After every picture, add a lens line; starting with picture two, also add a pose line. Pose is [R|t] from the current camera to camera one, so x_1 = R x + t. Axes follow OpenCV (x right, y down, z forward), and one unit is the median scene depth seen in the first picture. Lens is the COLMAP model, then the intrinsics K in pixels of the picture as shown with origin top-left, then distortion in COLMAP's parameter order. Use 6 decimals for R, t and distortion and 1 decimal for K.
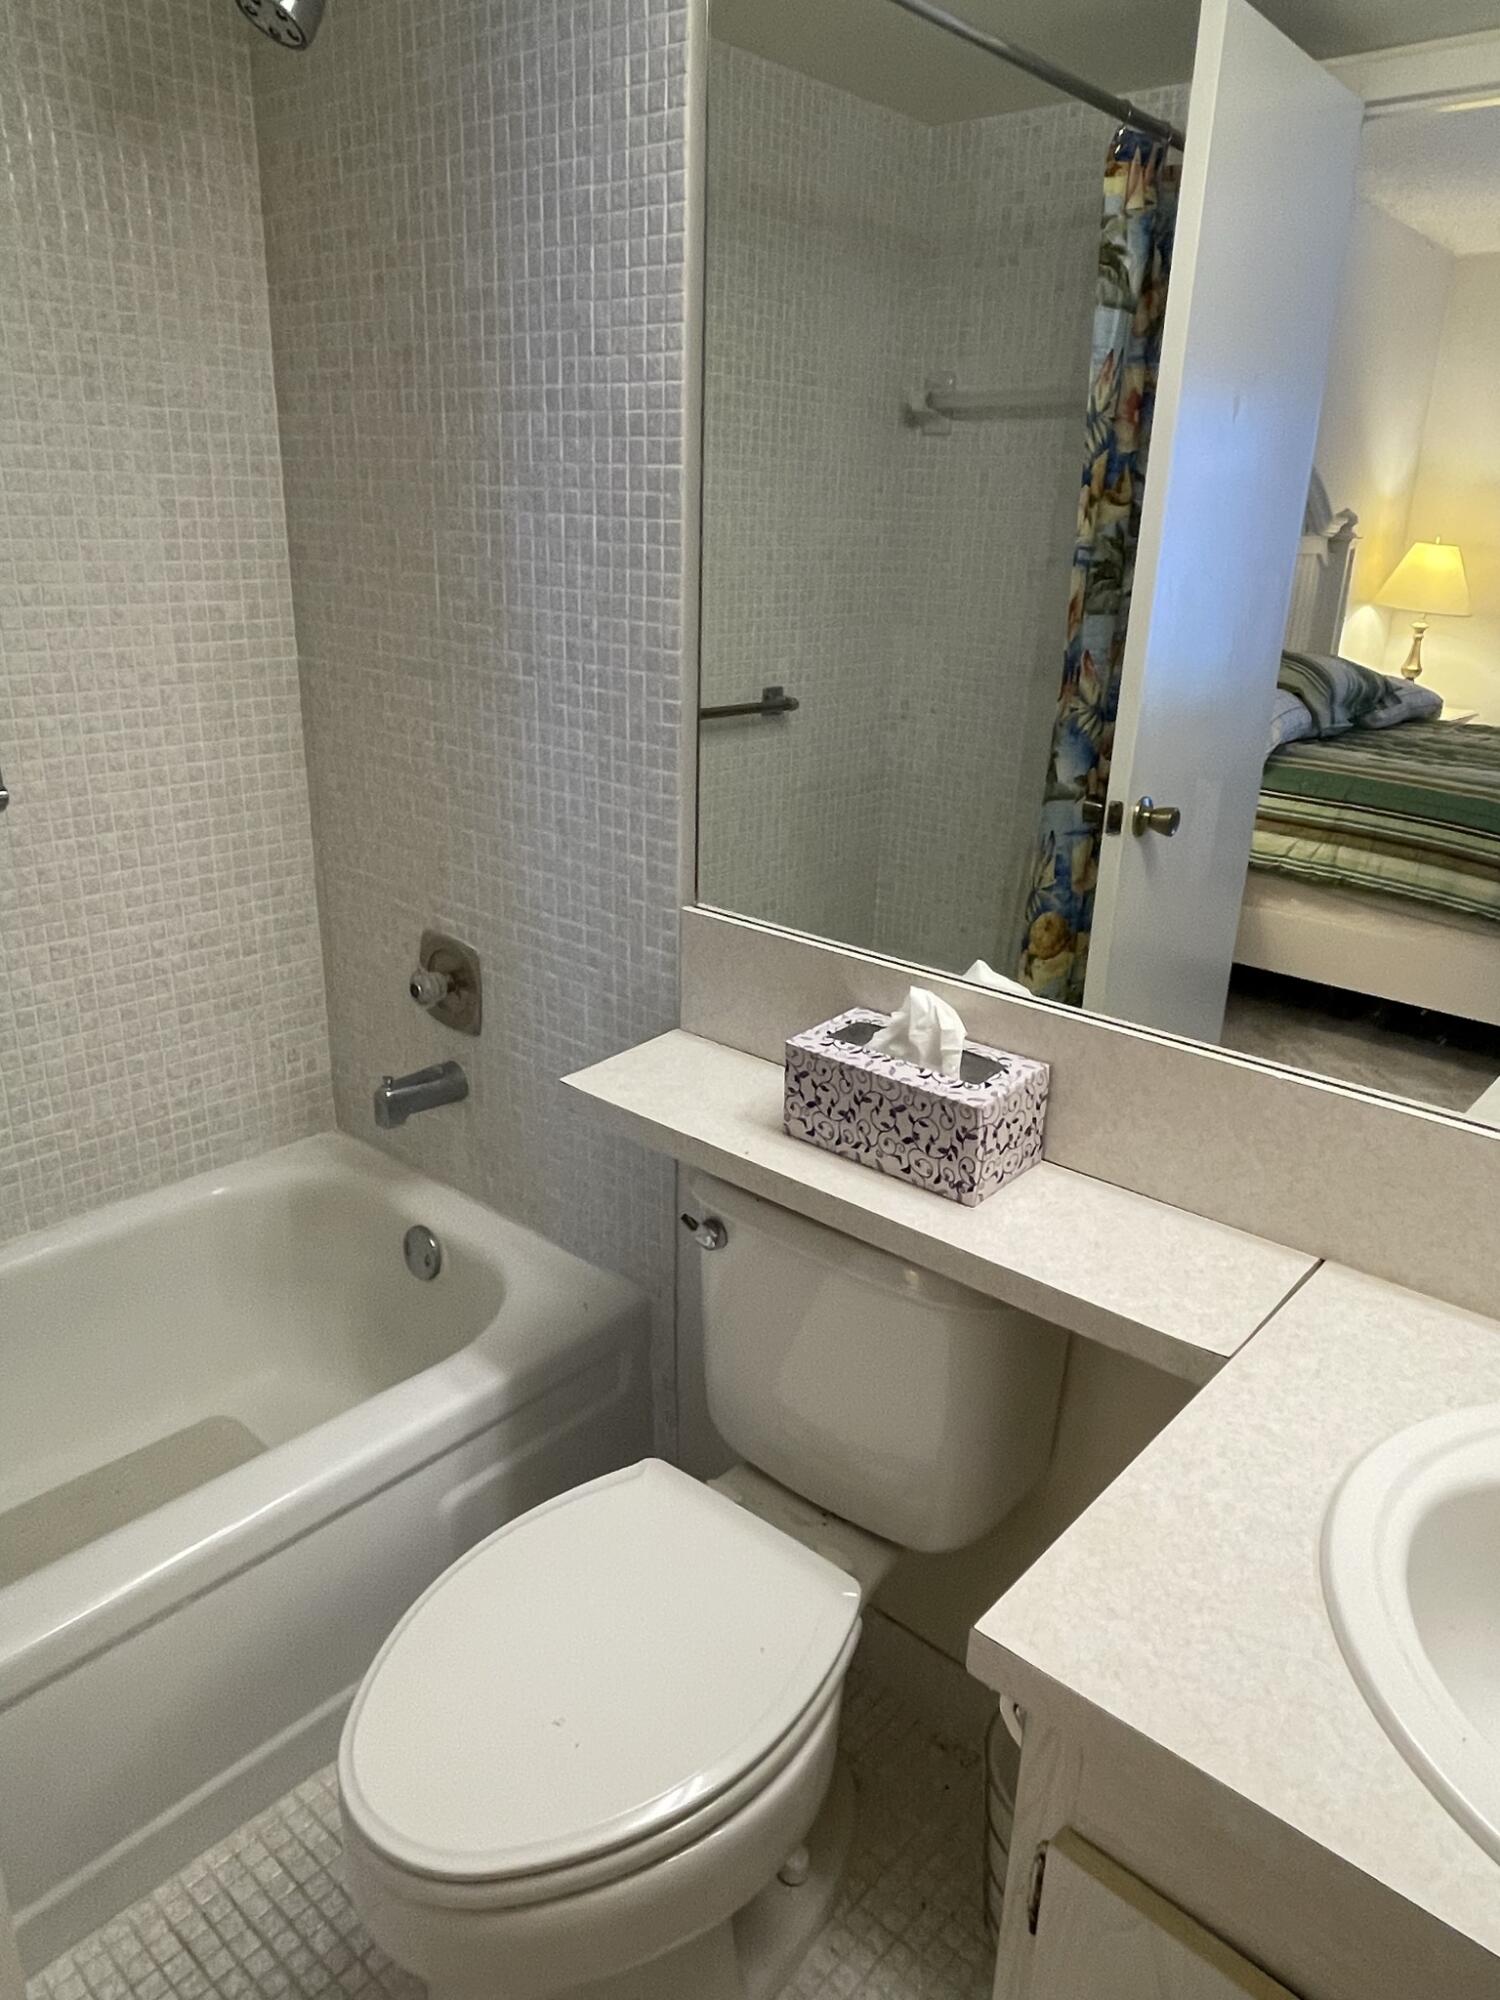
lens RADIAL K [[1336.6, 0, 760.9], [0, 1336.6, 994.1], [0, 0, 1]] dist [0.016955, -0.039478]
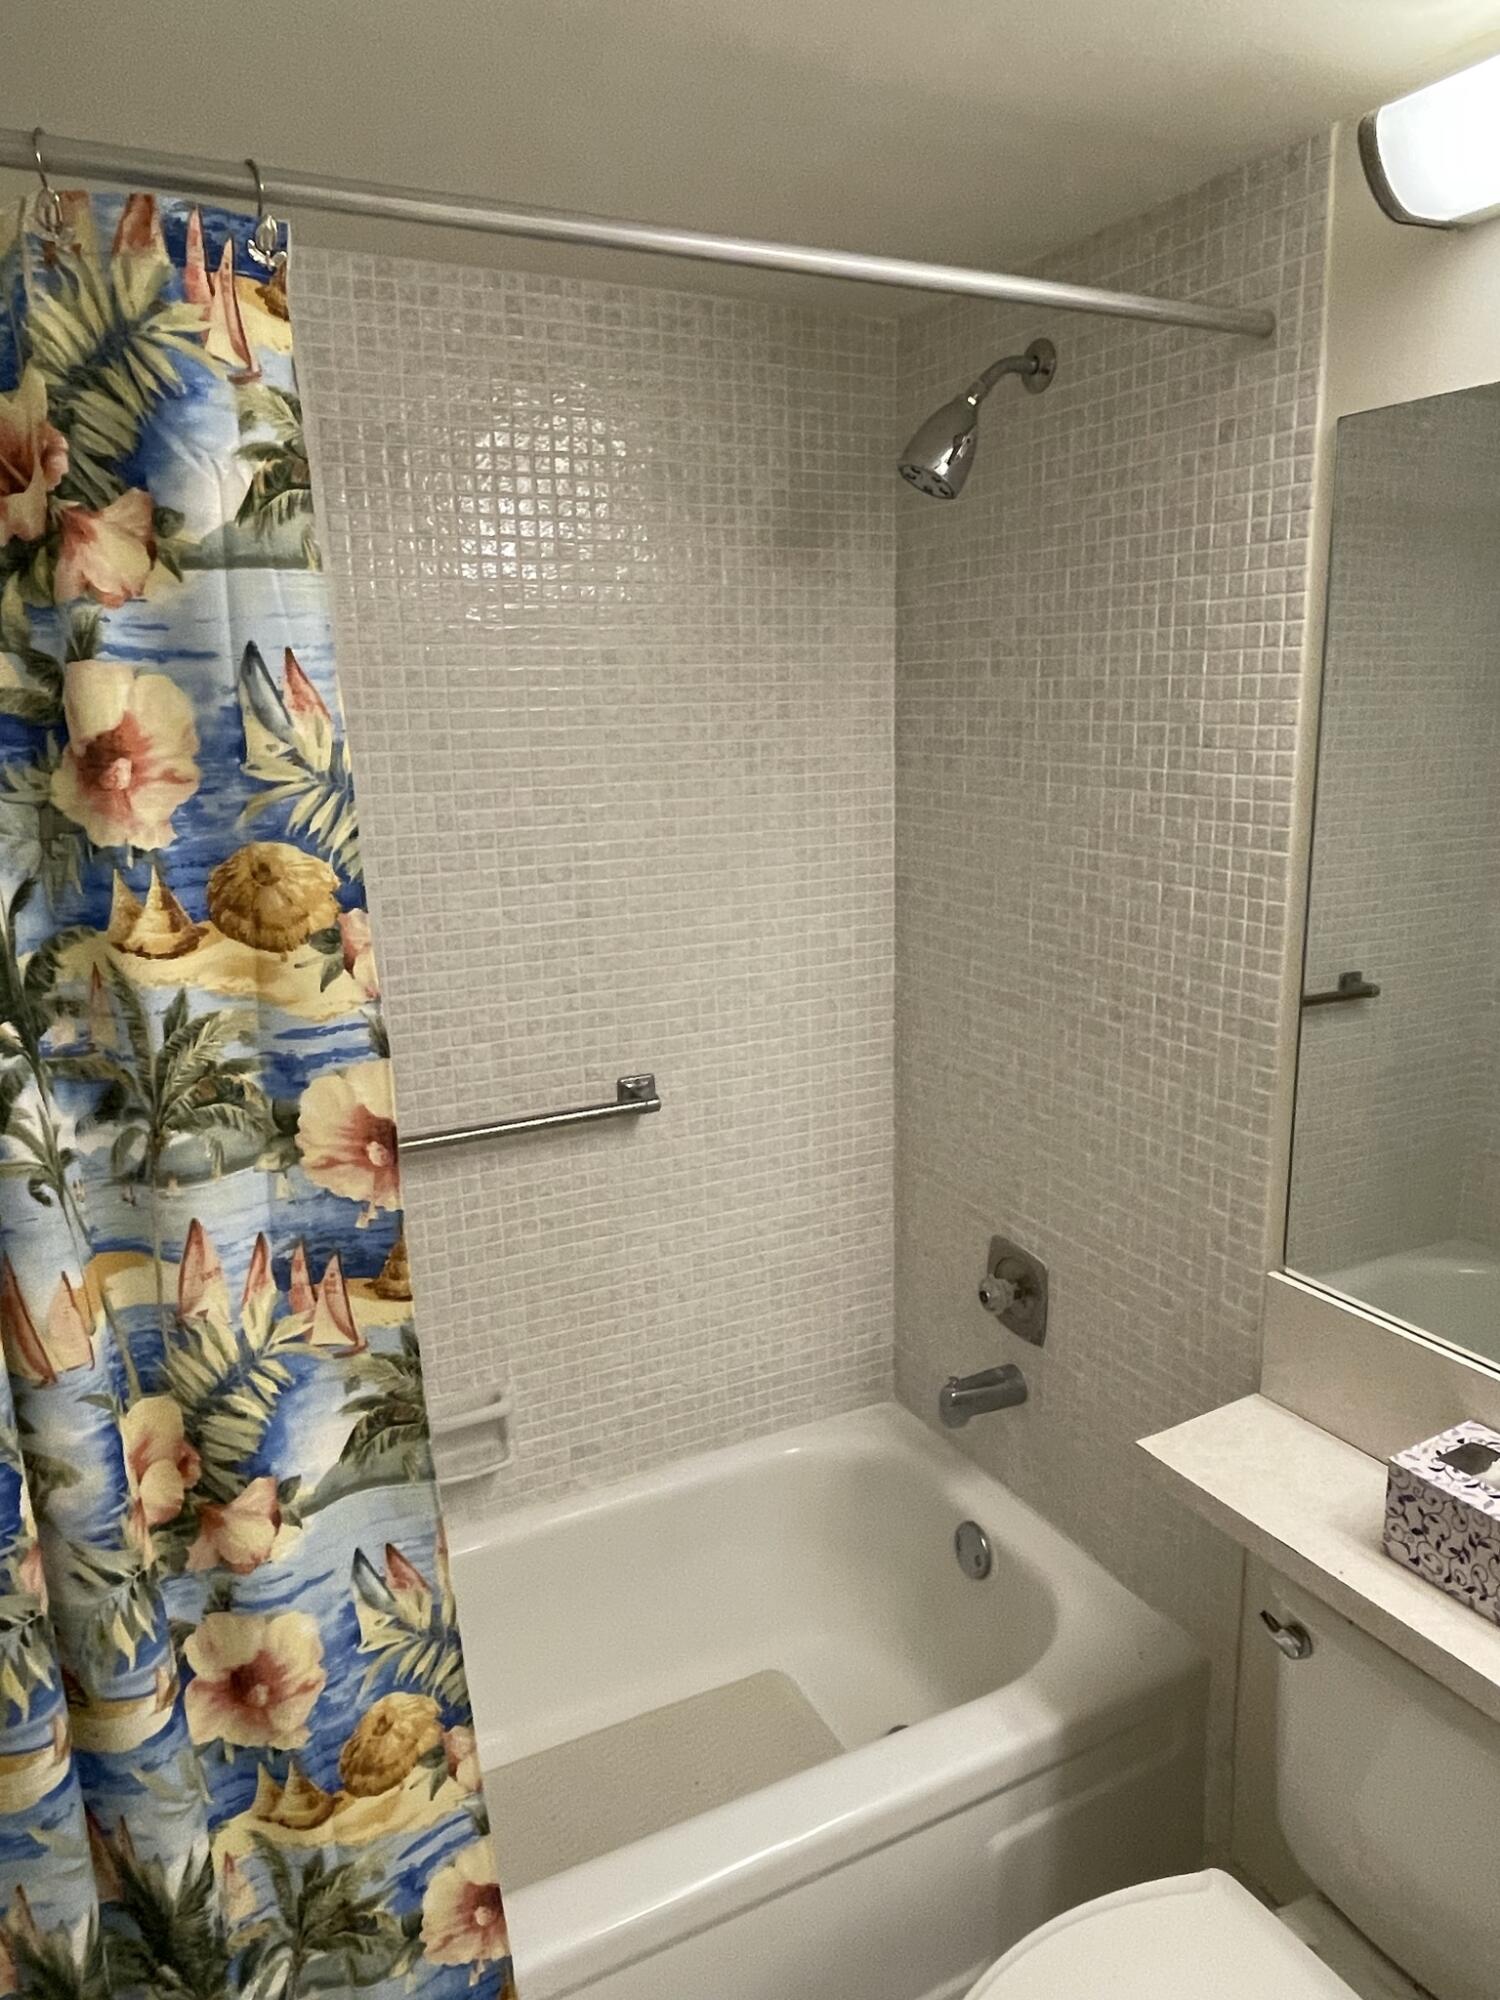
lens RADIAL K [[1336.6, 0, 760.9], [0, 1336.6, 994.1], [0, 0, 1]] dist [0.016955, -0.039478]
pose [[0.927399, 0.031931, -0.372709, -0.044425], [-0.079078, 0.990568, -0.111903, -0.129169], [0.365621, 0.133251, 0.921176, -0.078603]]
